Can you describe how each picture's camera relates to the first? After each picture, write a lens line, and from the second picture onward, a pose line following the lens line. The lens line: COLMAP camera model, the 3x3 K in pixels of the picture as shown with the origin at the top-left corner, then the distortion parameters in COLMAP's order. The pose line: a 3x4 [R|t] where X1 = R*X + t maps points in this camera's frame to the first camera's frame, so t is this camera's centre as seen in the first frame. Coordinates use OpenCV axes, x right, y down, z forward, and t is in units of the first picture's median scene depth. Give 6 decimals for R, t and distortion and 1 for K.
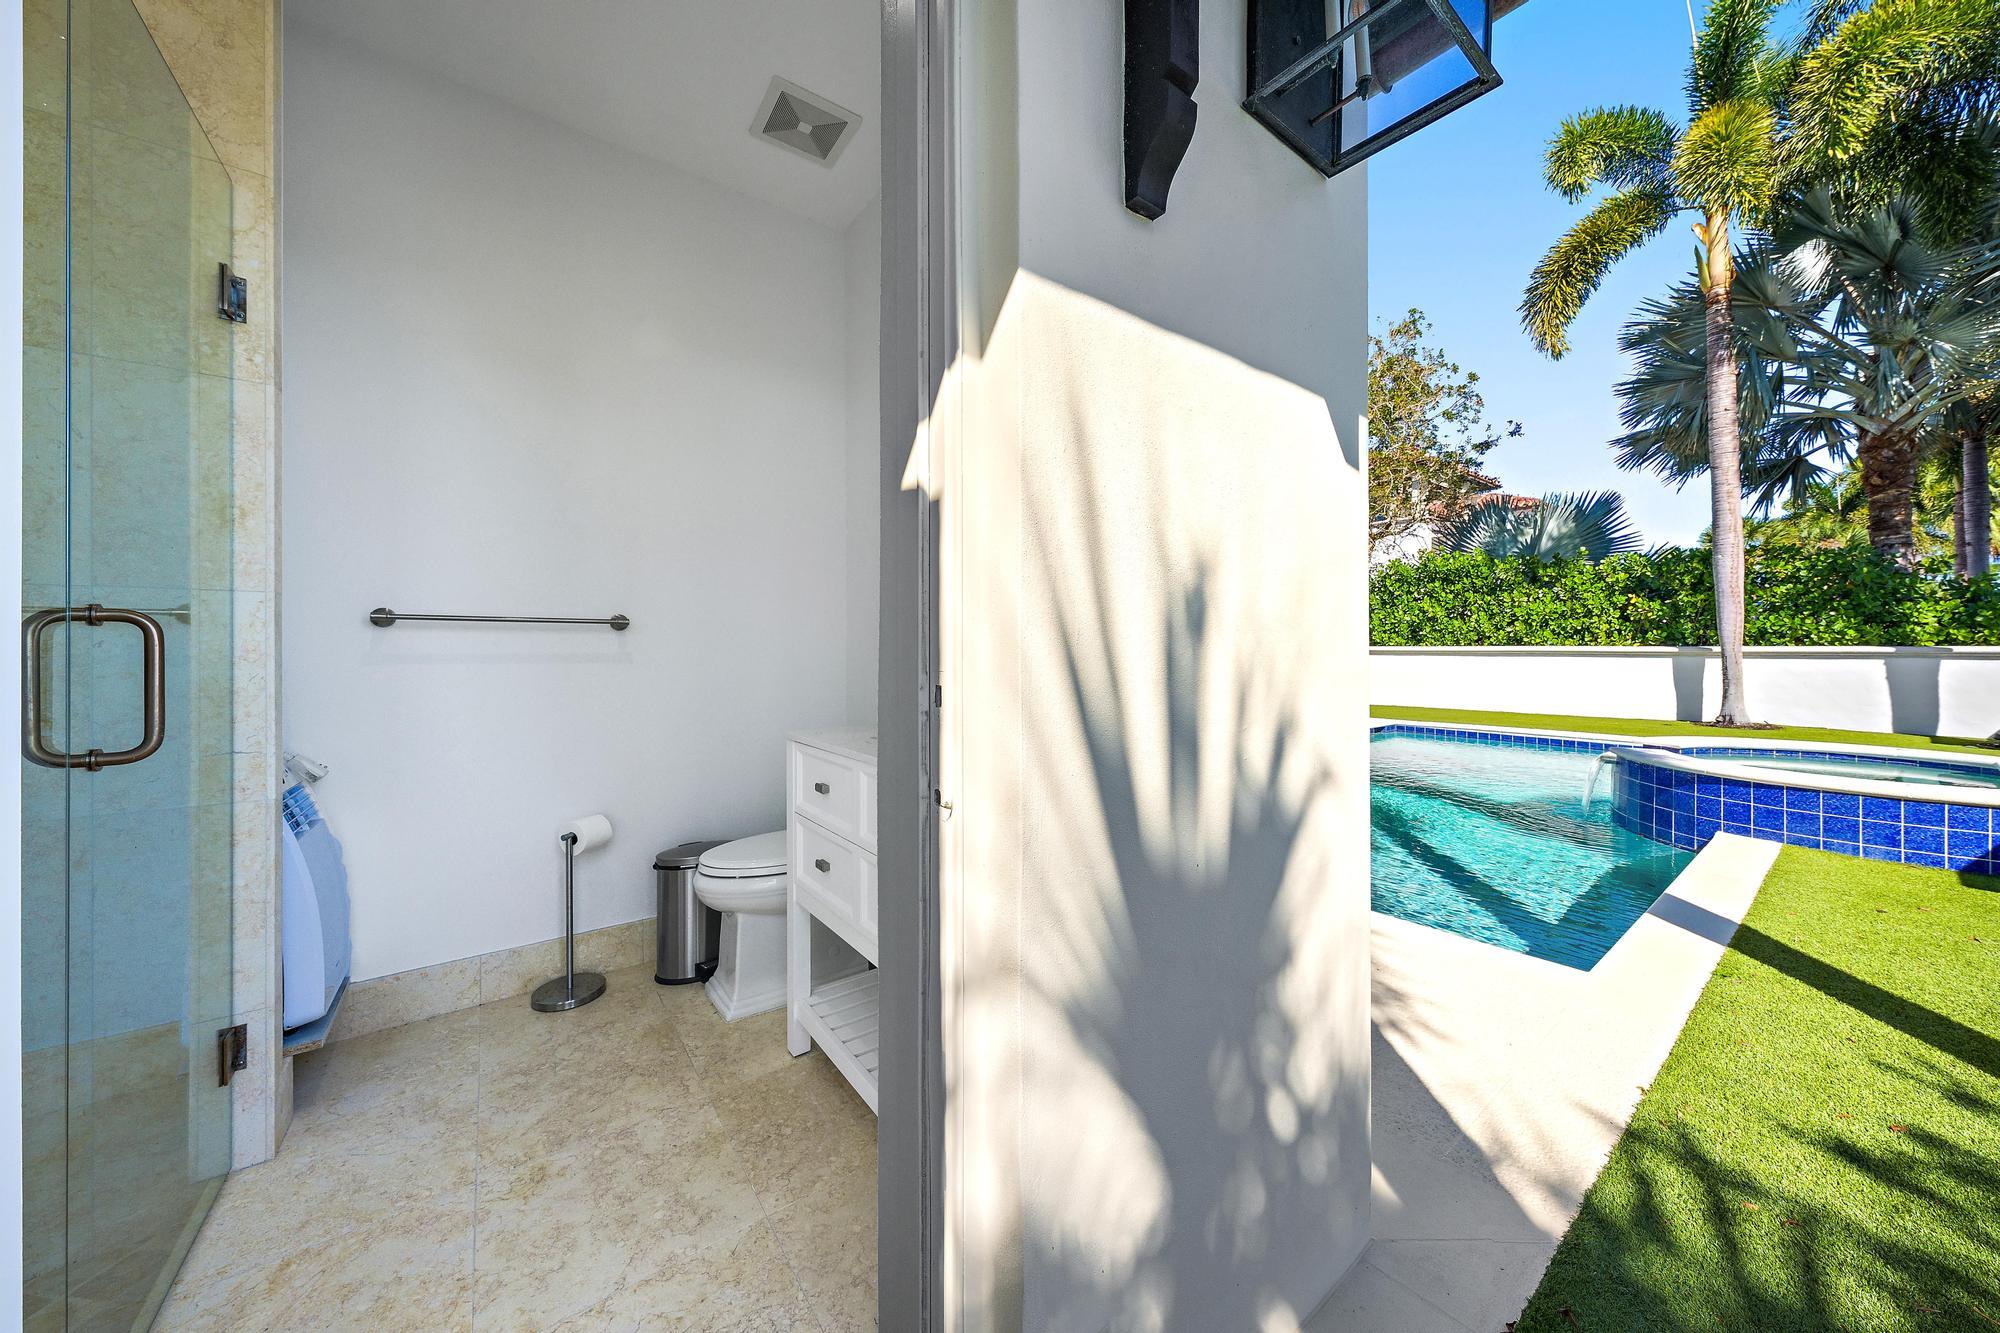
lens RADIAL K [[675.8, 0, 990.4], [0, 675.8, 642.3], [0, 0, 1]] dist [-0.000071, 0.000019]
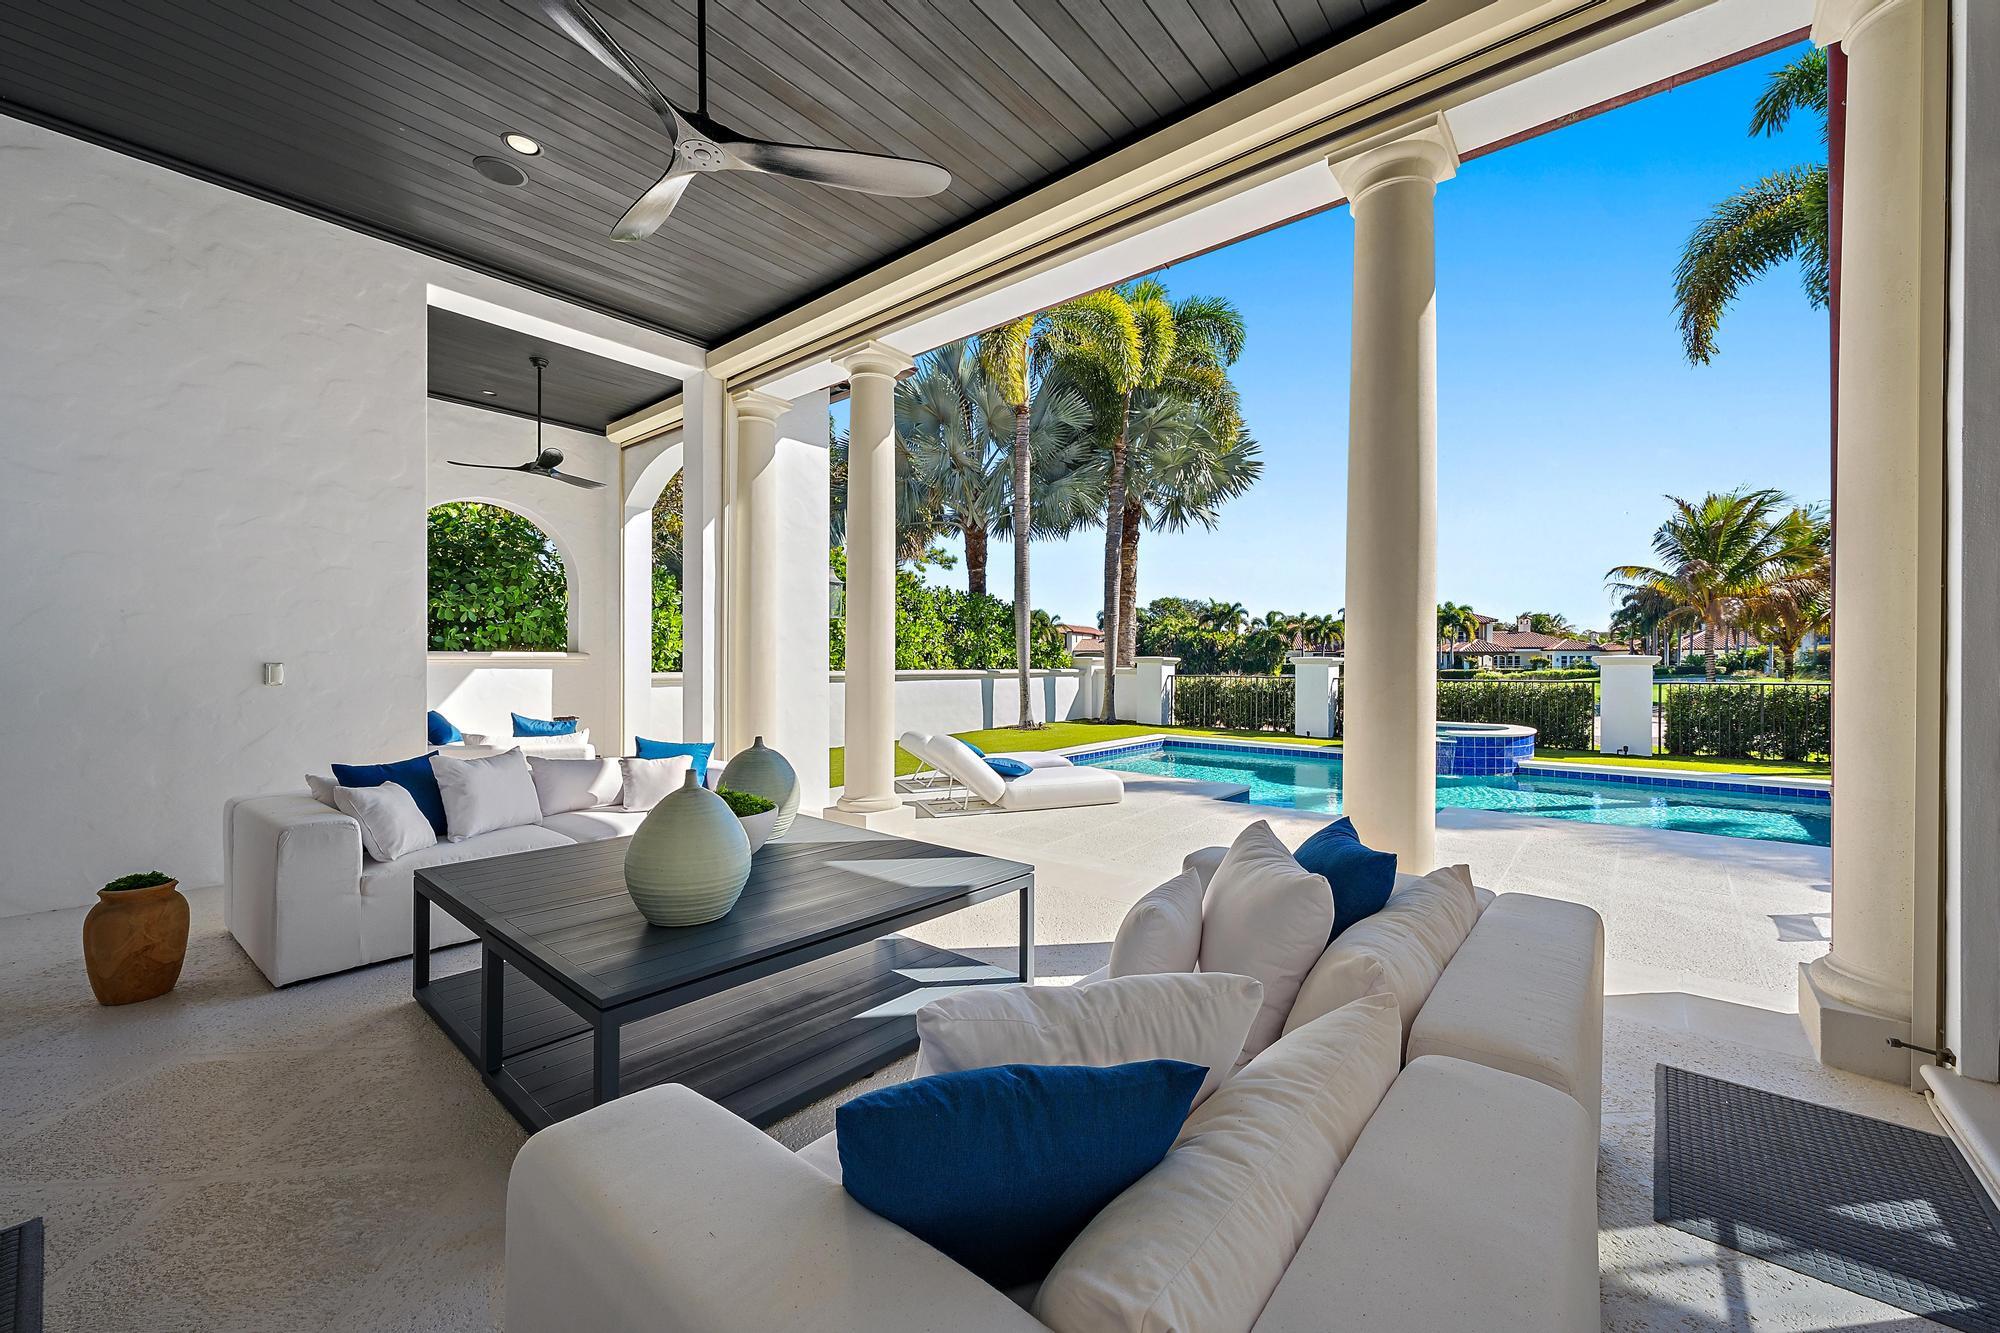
lens RADIAL K [[762.9, 0, 1000.0], [0, 762.9, 666.5], [0, 0, 1]] dist [-0.000206, 0.000150]
pose [[-0.230394, -0.003250, 0.973092, -0.336269], [-0.004992, 0.999985, 0.002158, -0.002587], [-0.973085, -0.004361, -0.230407, 1.282586]]
